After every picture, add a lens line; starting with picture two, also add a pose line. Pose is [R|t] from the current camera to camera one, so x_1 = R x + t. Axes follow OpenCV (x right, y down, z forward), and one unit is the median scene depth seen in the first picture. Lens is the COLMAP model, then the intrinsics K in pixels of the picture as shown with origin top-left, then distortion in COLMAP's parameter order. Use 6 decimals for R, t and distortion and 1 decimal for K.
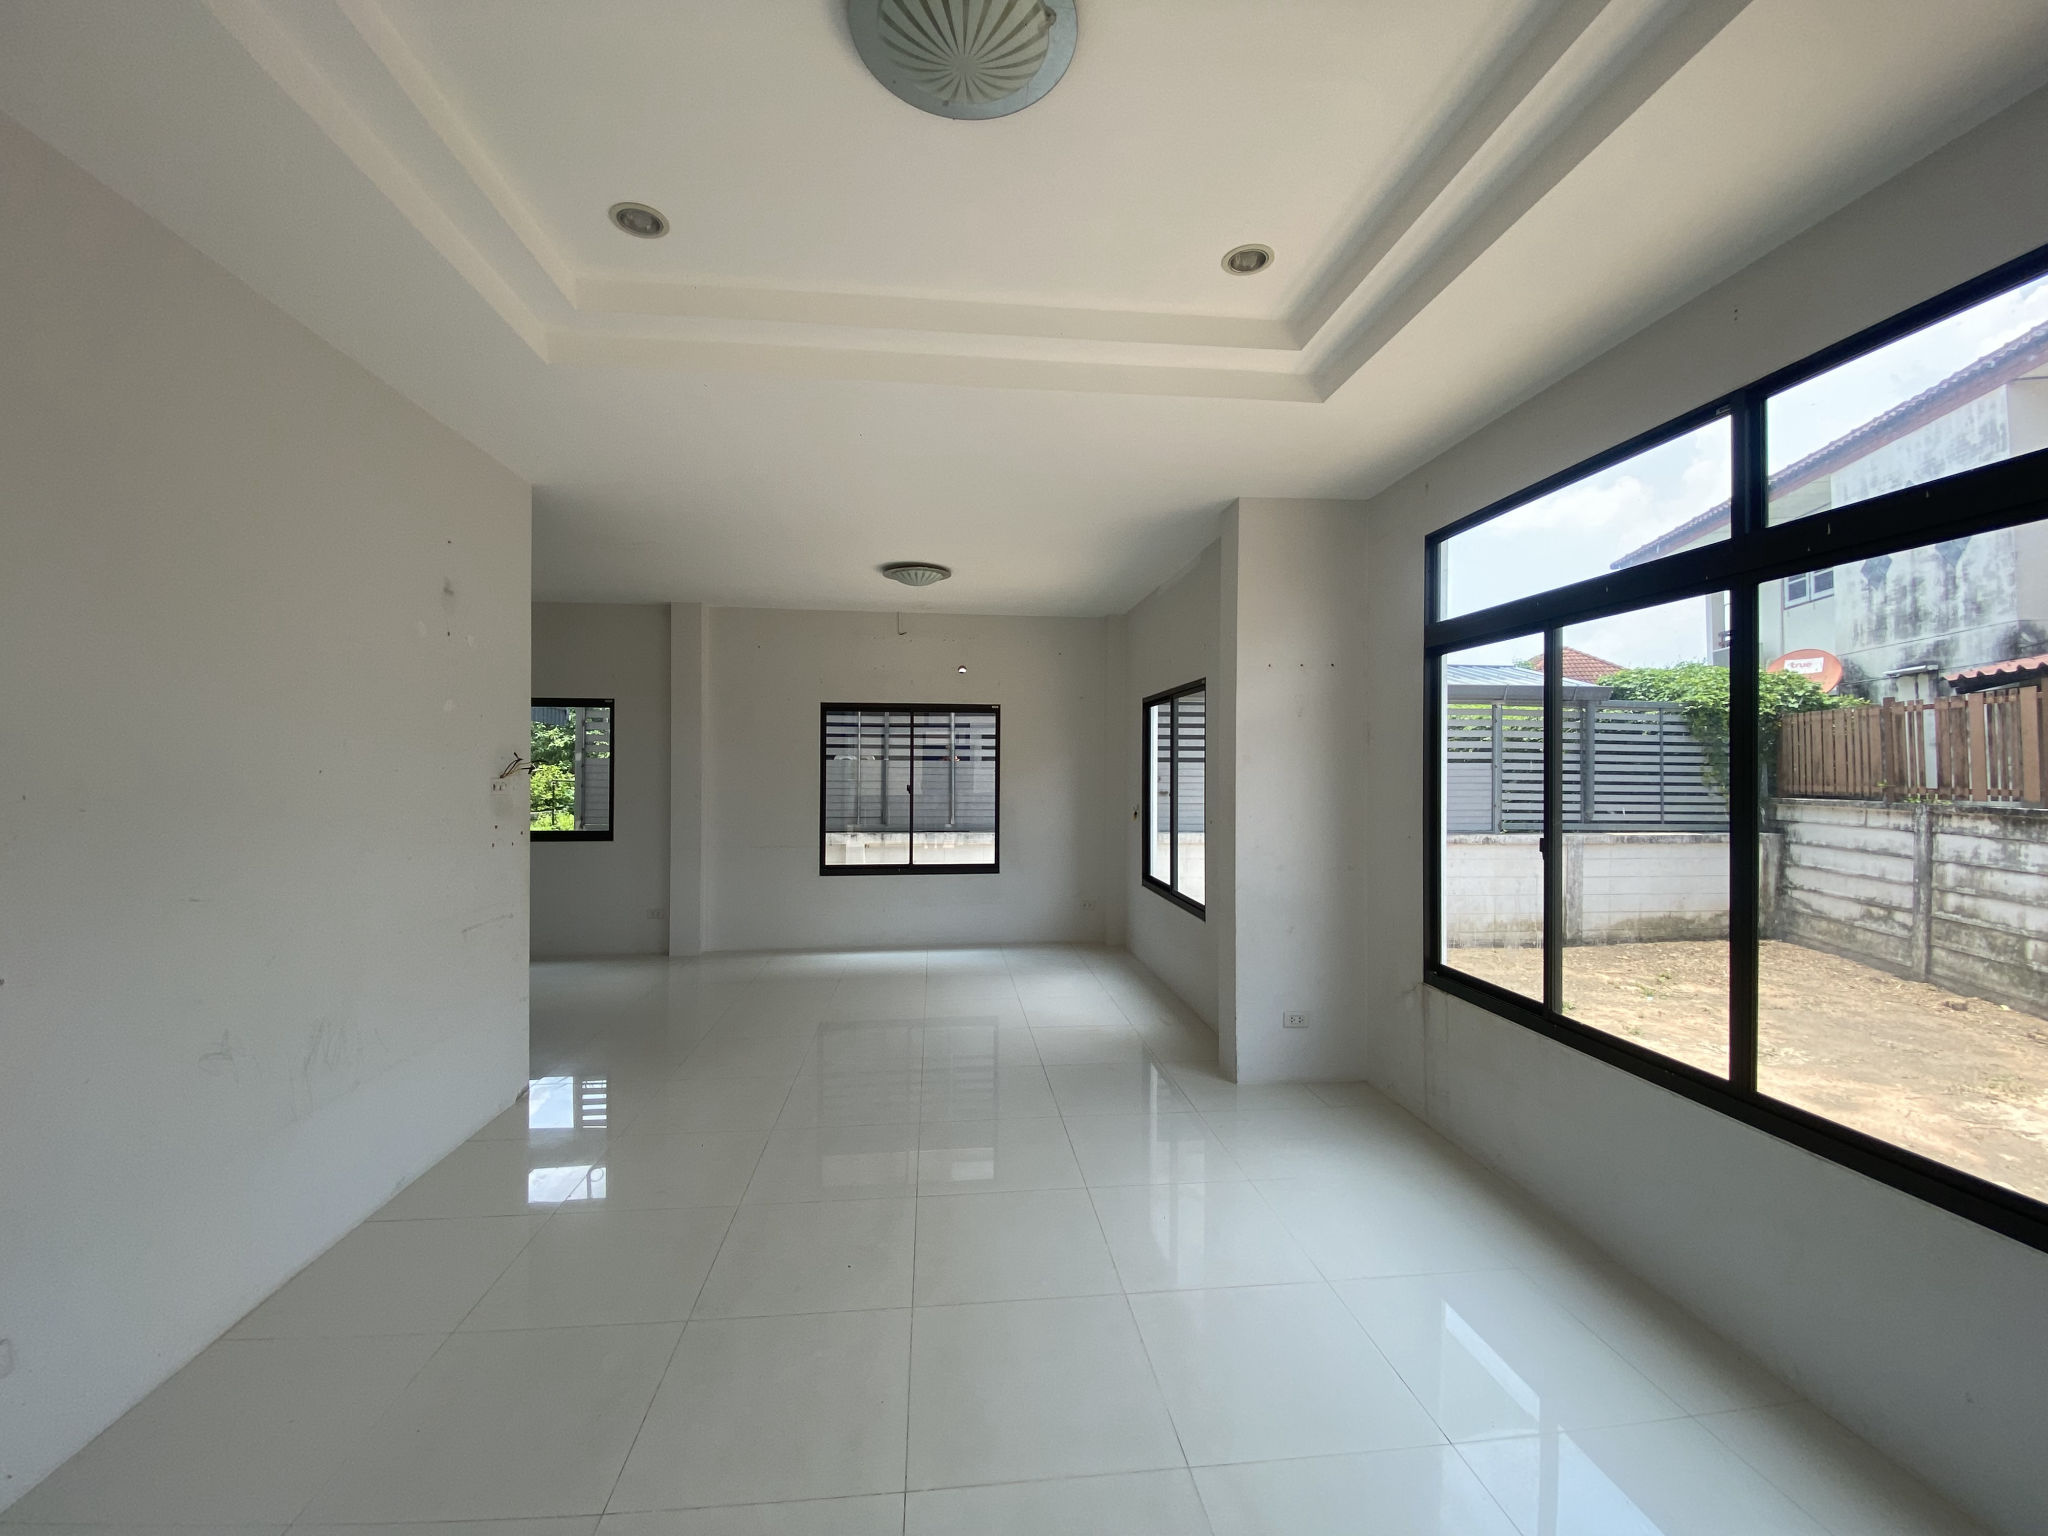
lens RADIAL K [[827.6, 0, 1022.8], [0, 827.6, 762.4], [0, 0, 1]] dist [0.041645, -0.034185]
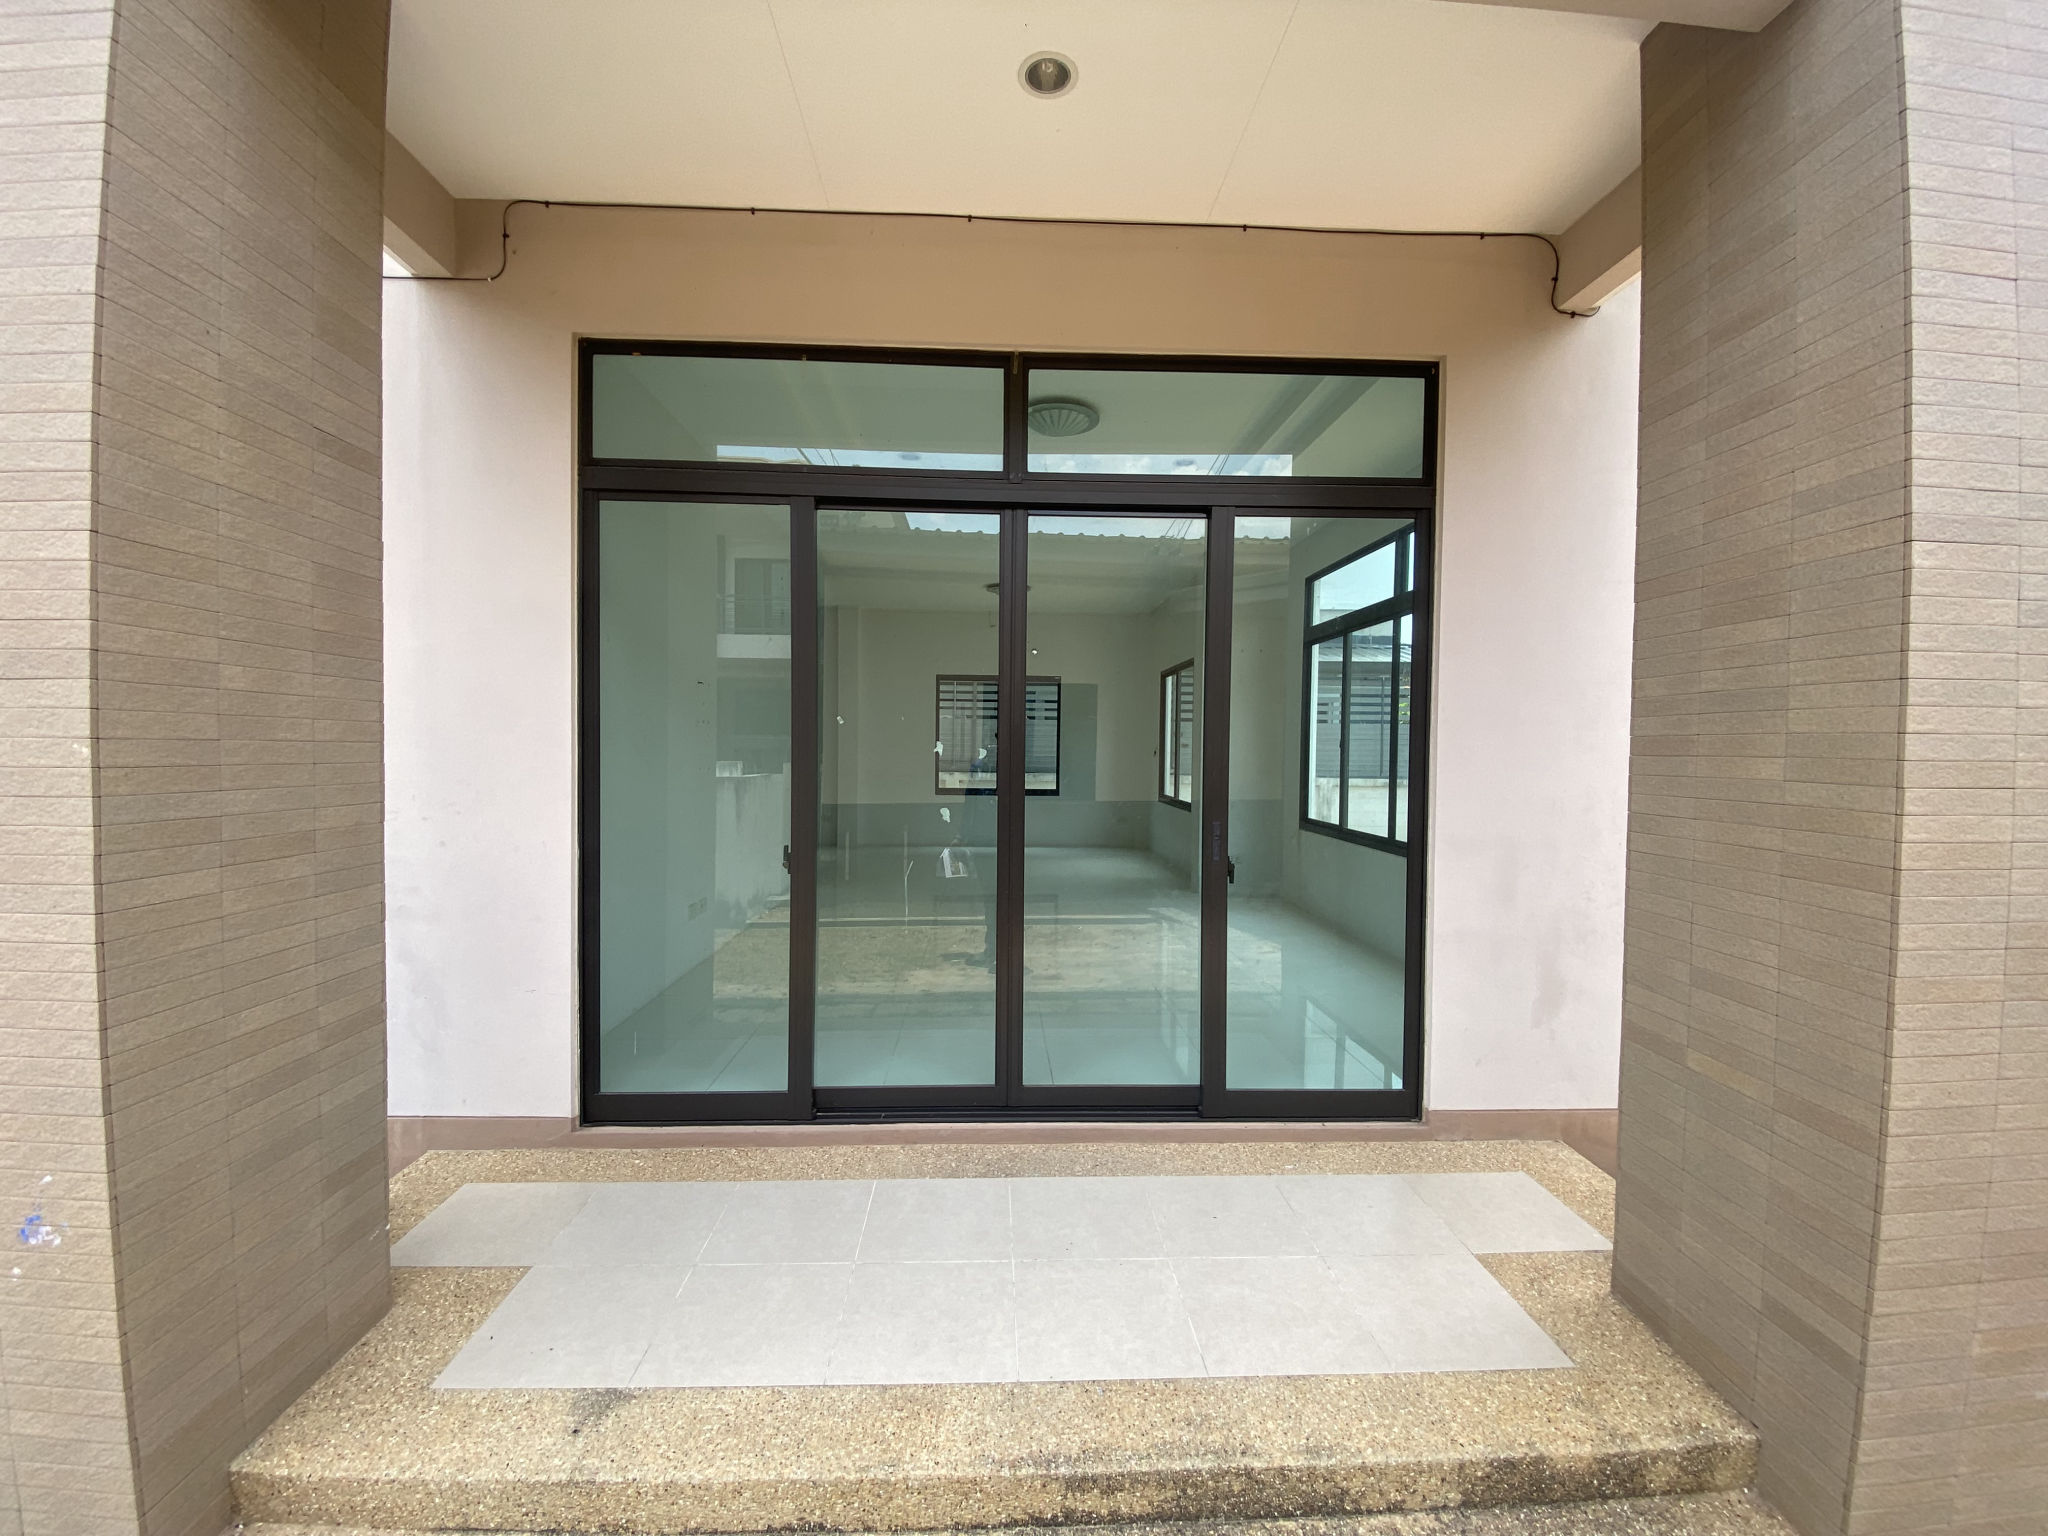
lens RADIAL K [[827.6, 0, 1022.8], [0, 827.6, 762.4], [0, 0, 1]] dist [0.041645, -0.034185]
pose [[0.997463, 0.006941, -0.070846, 0.008701], [-0.004753, 0.999508, 0.031009, 0.035946], [0.071027, -0.030593, 0.997005, -0.446304]]
